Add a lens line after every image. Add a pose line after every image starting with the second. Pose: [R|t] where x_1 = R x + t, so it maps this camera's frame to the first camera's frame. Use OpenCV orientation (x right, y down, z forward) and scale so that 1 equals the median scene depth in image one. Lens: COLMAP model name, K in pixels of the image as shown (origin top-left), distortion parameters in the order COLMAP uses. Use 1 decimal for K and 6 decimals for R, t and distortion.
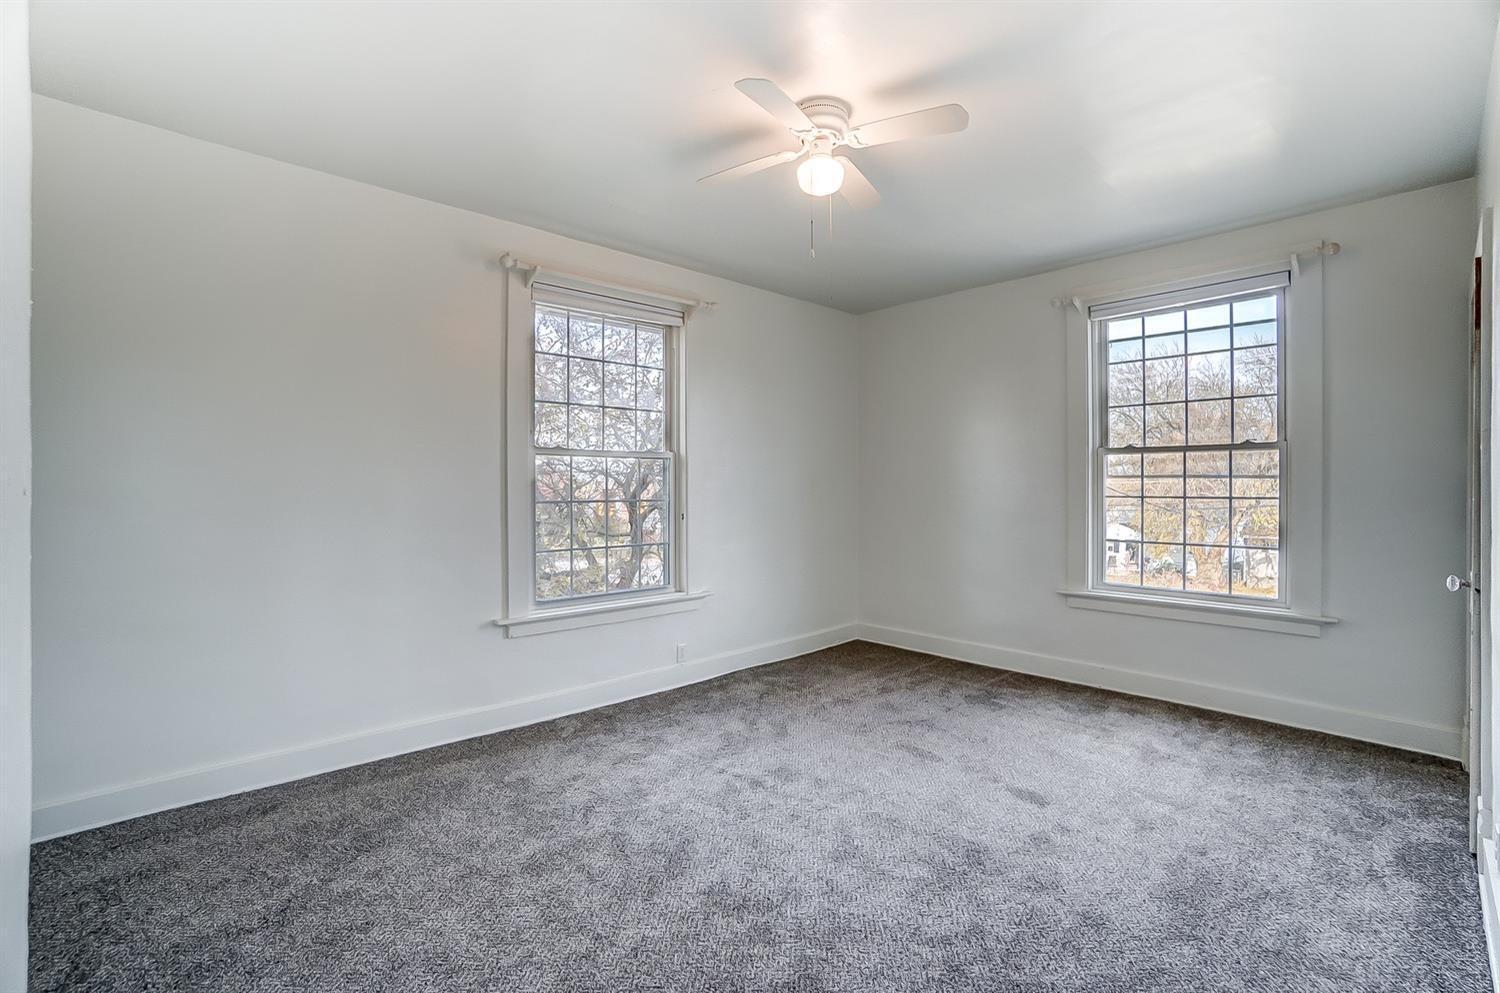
lens RADIAL K [[669.4, 0, 754.3], [0, 669.4, 491.9], [0, 0, 1]] dist [-0.068281, 0.025280]
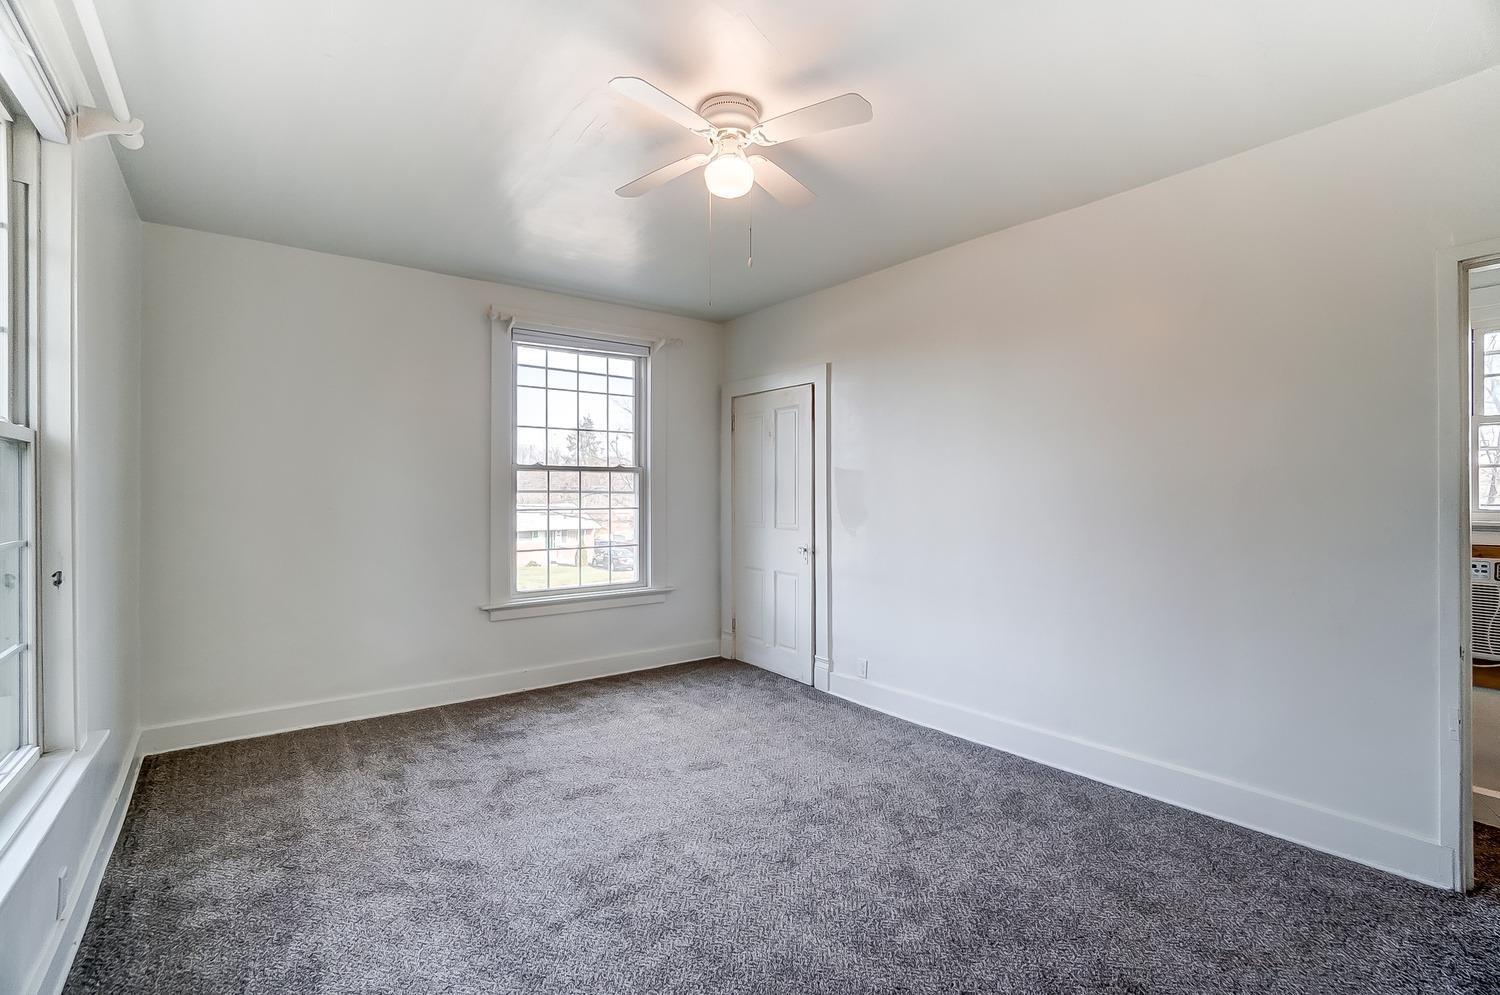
lens RADIAL K [[669.4, 0, 754.3], [0, 669.4, 492.9], [0, 0, 1]] dist [-0.068281, 0.025280]
pose [[0.093905, 0.000613, 0.995581, -0.562912], [0.011492, 0.999933, -0.001700, -0.016777], [-0.995515, 0.011601, 0.093892, 0.588770]]
